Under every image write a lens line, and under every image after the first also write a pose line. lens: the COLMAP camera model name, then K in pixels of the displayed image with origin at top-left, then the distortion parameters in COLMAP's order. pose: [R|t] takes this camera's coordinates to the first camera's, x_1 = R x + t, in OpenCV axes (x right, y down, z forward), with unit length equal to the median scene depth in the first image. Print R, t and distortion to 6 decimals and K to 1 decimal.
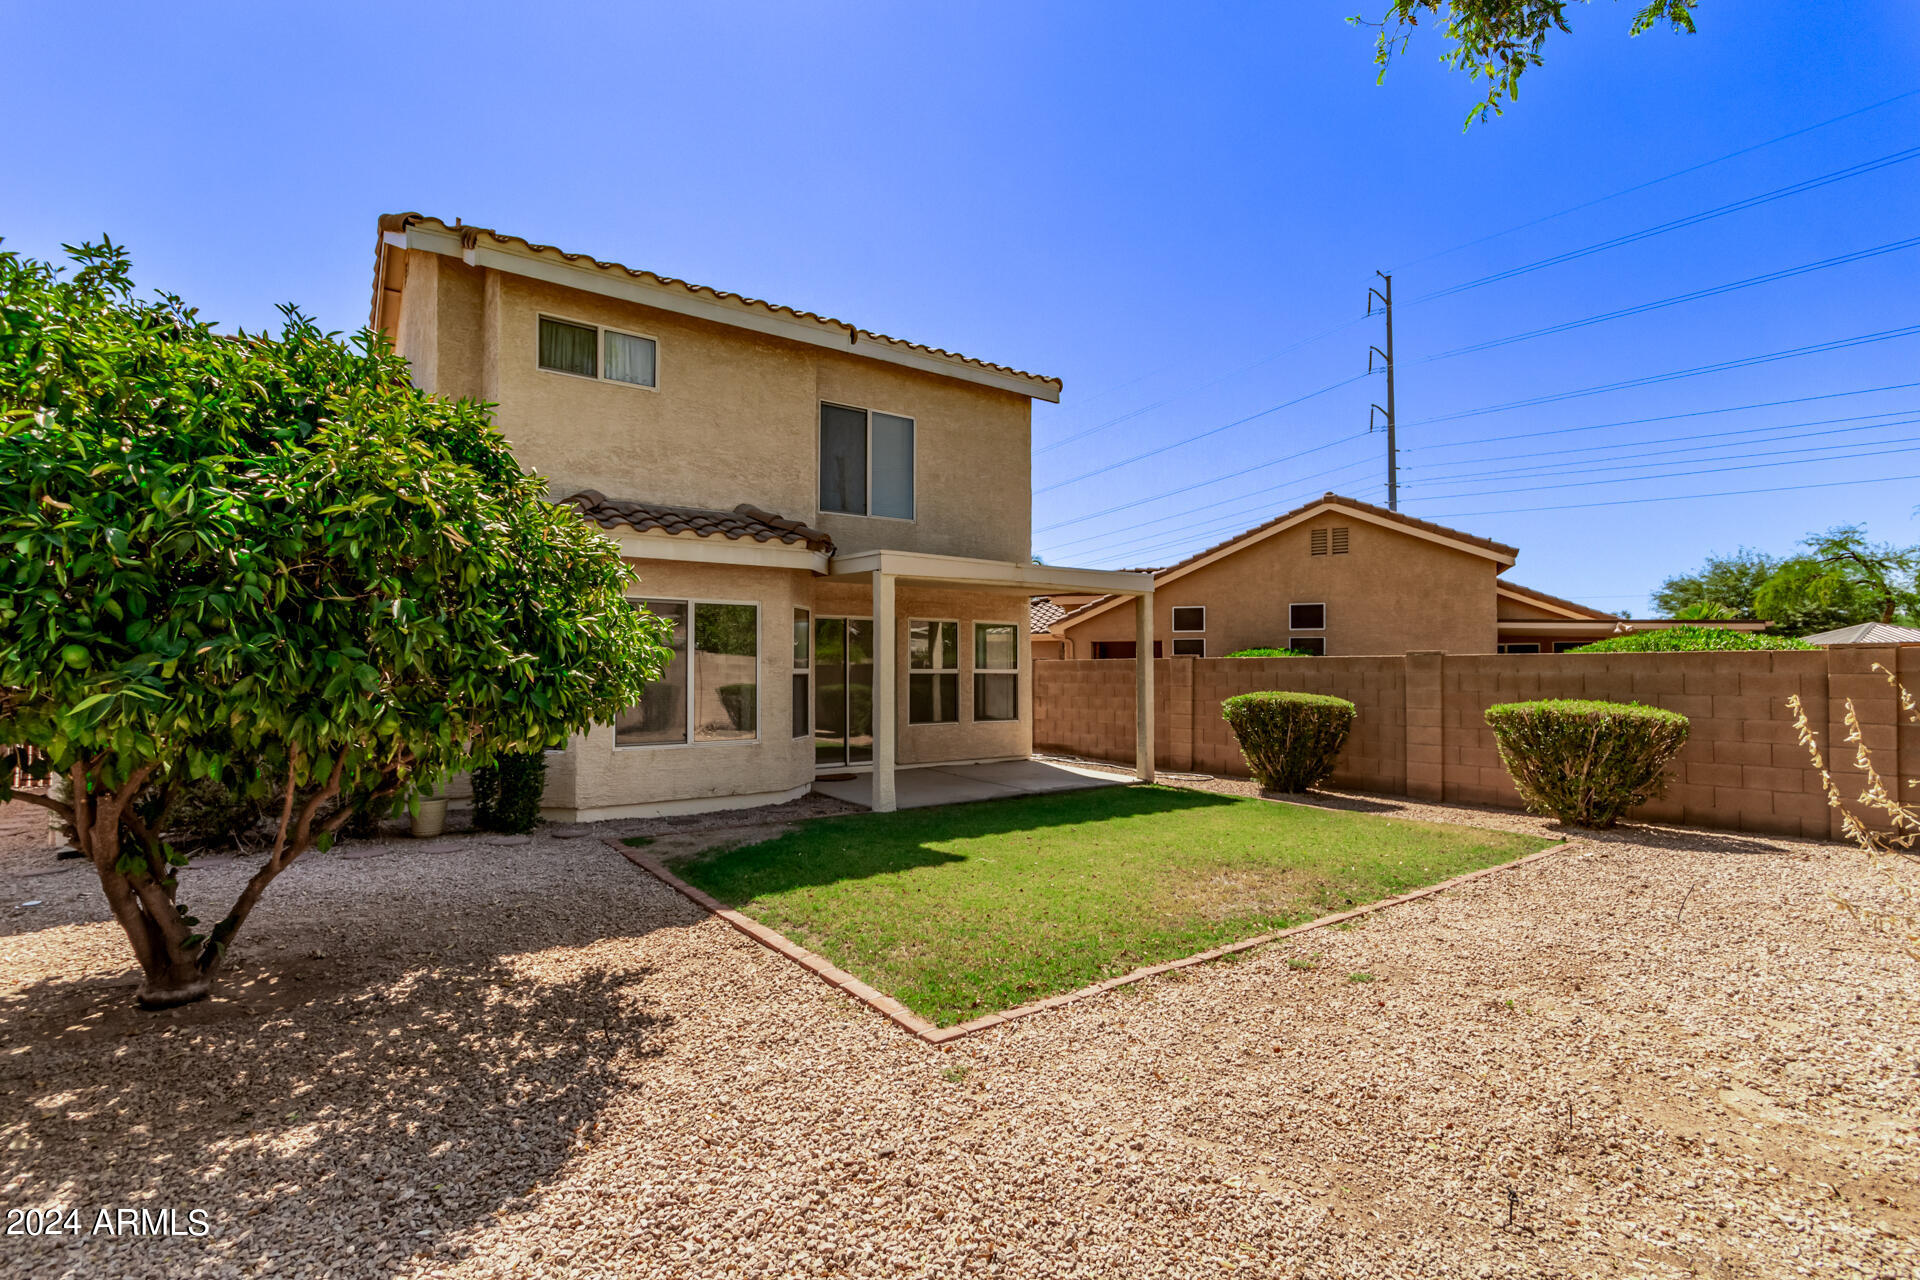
lens RADIAL K [[896.7, 0, 959.1], [0, 896.7, 651.1], [0, 0, 1]] dist [0.001878, 0.001663]
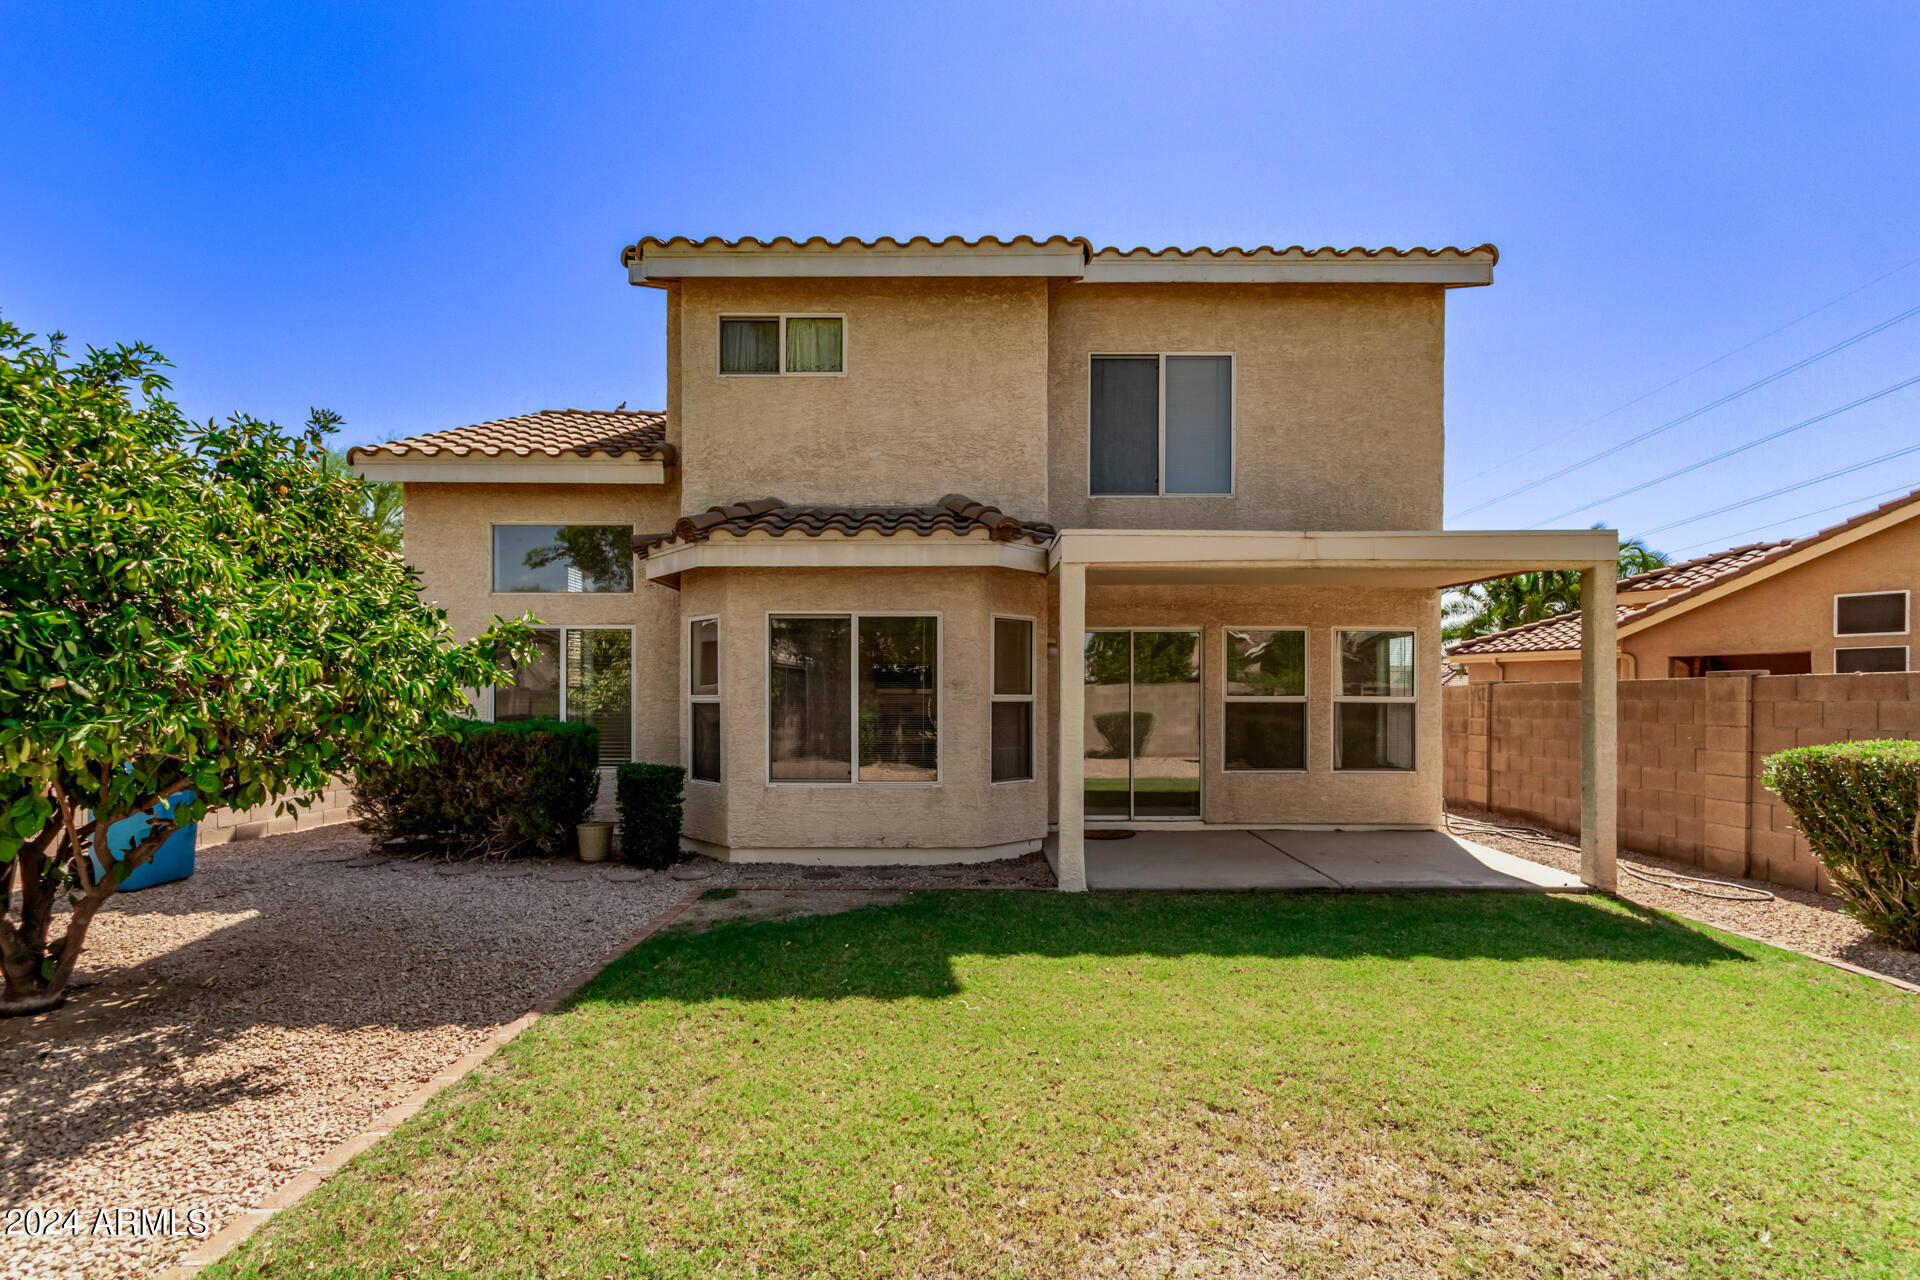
lens RADIAL K [[896.7, 0, 963.1], [0, 896.7, 703.5], [0, 0, 1]] dist [0.001878, 0.001663]
pose [[0.805976, 0.003987, -0.591934, 0.253185], [0.010562, 0.999721, 0.021114, 0.010051], [0.591854, -0.023270, 0.805709, 0.334703]]
